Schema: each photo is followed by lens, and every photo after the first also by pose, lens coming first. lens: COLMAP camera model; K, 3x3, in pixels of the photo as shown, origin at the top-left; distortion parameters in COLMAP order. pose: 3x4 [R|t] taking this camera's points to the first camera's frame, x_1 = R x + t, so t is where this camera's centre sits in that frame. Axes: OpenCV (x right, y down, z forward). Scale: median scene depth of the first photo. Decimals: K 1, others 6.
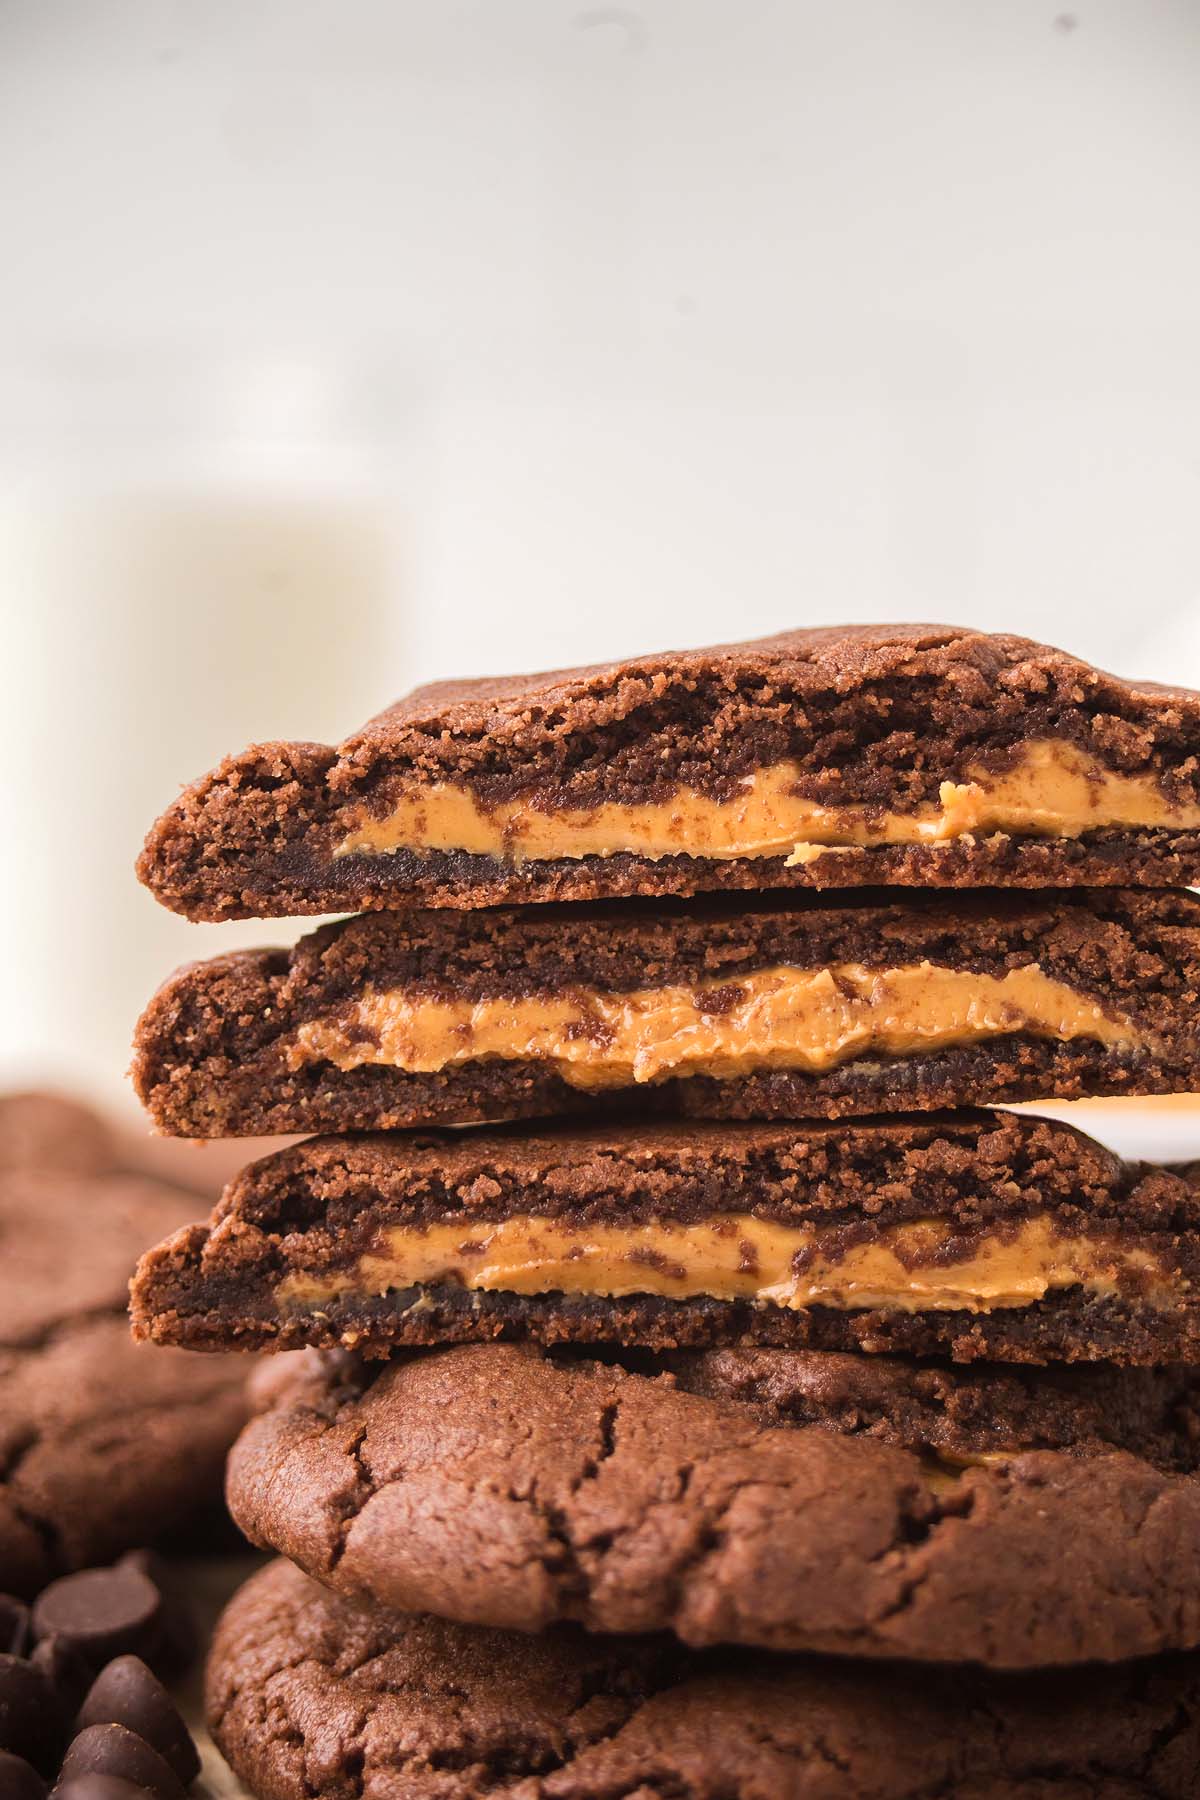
lens RADIAL K [[3269.9, 0, 600.0], [0, 3269.9, 900.0], [0, 0, 1]] dist [0.216873, 0.137203]
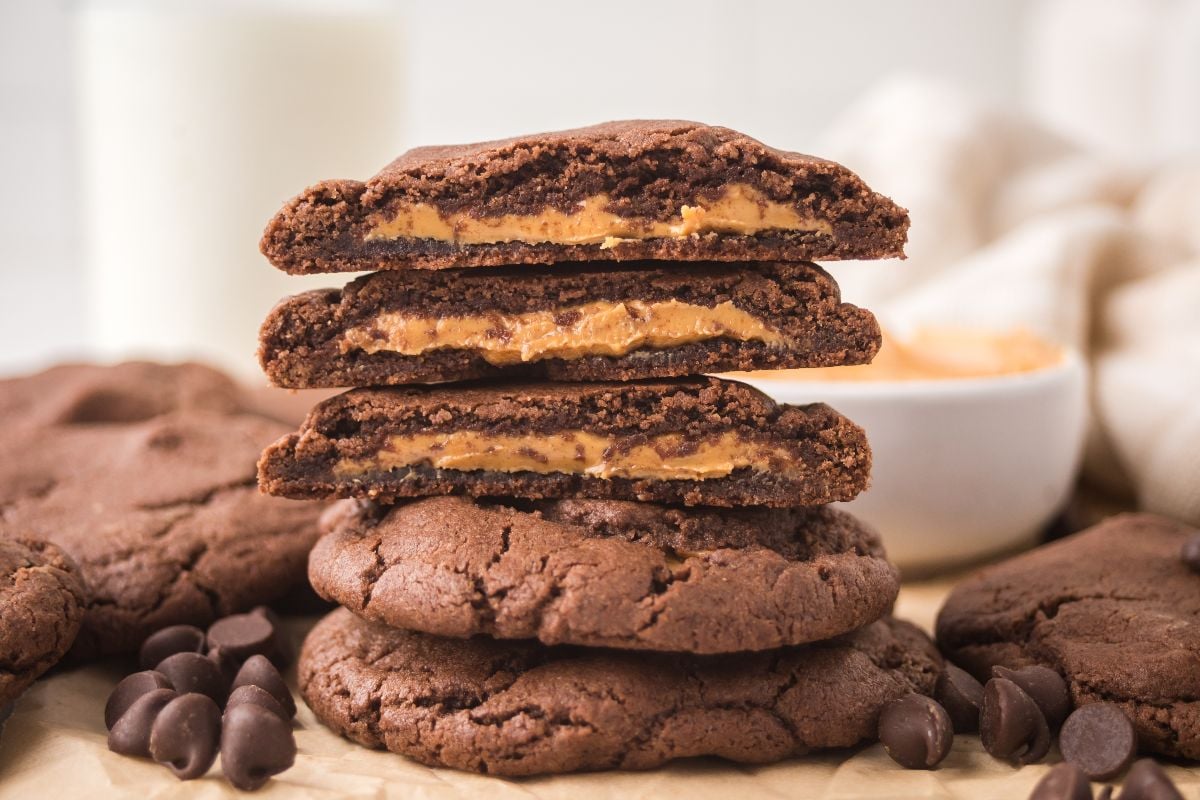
lens RADIAL K [[2056.7, 0, 580.3], [0, 2056.7, 394.9], [0, 0, 1]] dist [0.109752, 0.062275]
pose [[0.999682, 0.006737, 0.024290, 0.016034], [-0.008417, 0.997529, 0.069752, -0.008982], [-0.023761, -0.069934, 0.997269, -0.206323]]
